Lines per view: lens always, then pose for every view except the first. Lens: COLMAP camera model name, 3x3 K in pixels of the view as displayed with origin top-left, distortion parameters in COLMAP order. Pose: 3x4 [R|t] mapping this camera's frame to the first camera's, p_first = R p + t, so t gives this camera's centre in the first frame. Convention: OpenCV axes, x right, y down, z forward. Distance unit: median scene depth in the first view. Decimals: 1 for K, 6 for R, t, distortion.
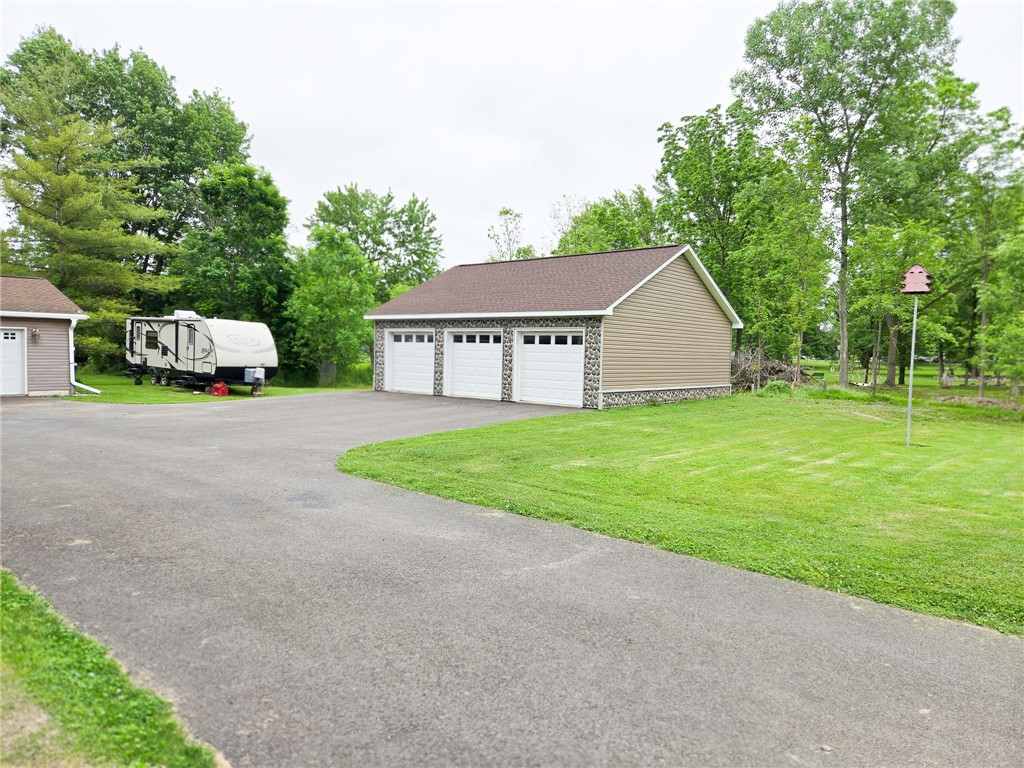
lens RADIAL K [[685.8, 0, 509.0], [0, 685.8, 381.2], [0, 0, 1]] dist [0.007059, -0.001227]
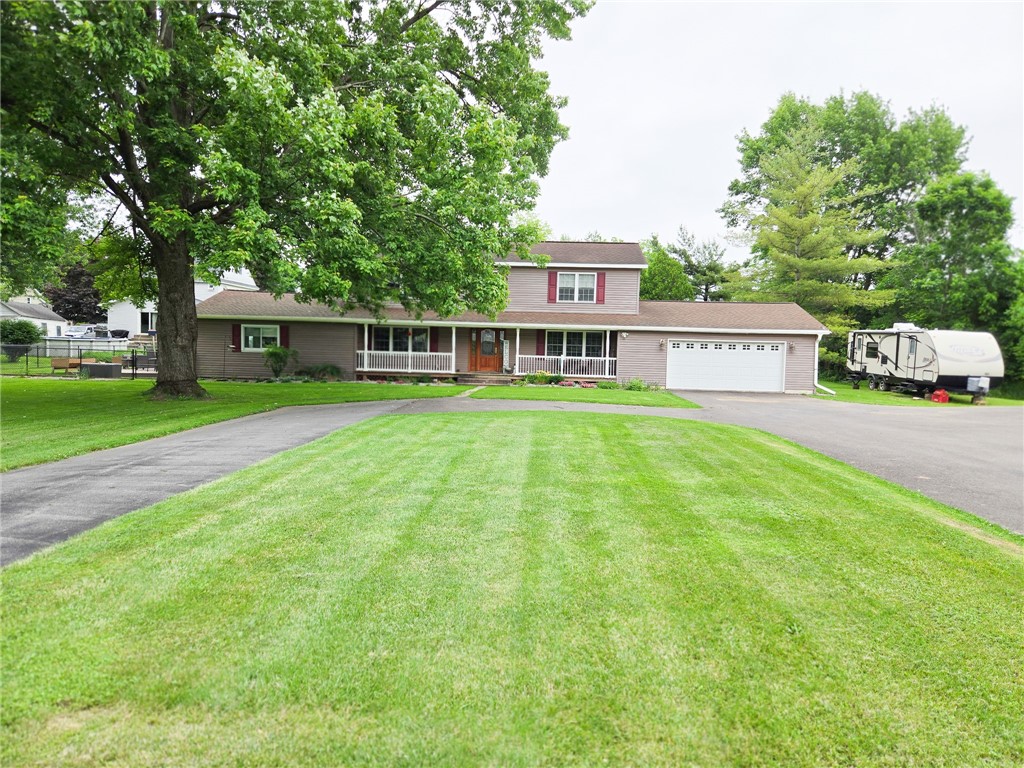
lens RADIAL K [[685.8, 0, 509.0], [0, 685.8, 381.2], [0, 0, 1]] dist [0.007059, -0.001227]
pose [[0.611358, 0.032868, -0.790672, 0.012327], [-0.042267, 0.999067, 0.008849, 0.006532], [0.790225, 0.028009, 0.612177, -0.165227]]
